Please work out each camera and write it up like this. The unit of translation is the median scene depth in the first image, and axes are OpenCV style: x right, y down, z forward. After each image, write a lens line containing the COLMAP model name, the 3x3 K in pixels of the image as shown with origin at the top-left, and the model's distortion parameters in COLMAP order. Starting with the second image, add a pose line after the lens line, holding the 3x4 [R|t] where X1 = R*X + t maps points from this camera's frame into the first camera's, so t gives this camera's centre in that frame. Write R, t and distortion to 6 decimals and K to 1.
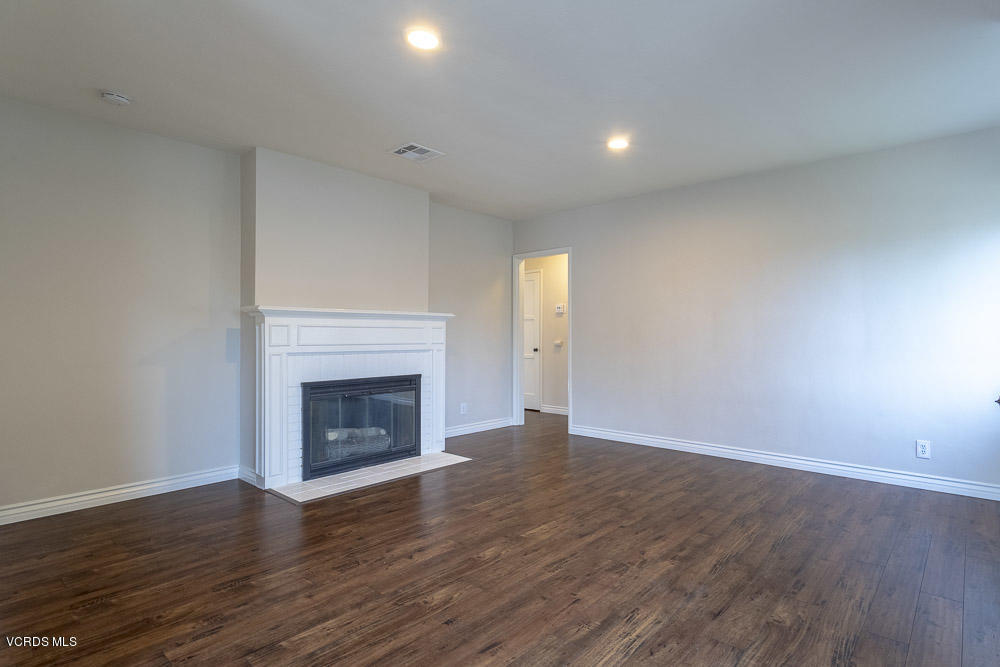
lens RADIAL K [[490.1, 0, 560.5], [0, 490.1, 339.1], [0, 0, 1]] dist [0.002112, -0.000580]
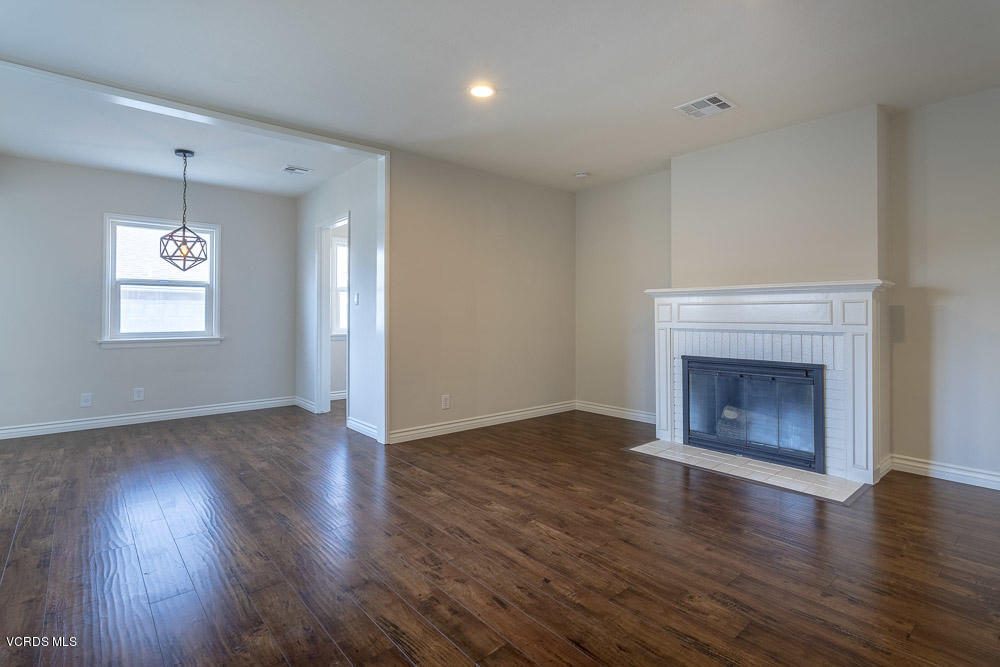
lens RADIAL K [[490.1, 0, 523.0], [0, 490.1, 312.9], [0, 0, 1]] dist [0.002112, -0.000580]
pose [[-0.140896, -0.002582, -0.990021, 0.832663], [-0.005177, 0.999985, -0.001871, -0.004544], [0.990011, 0.004862, -0.140907, 1.059076]]
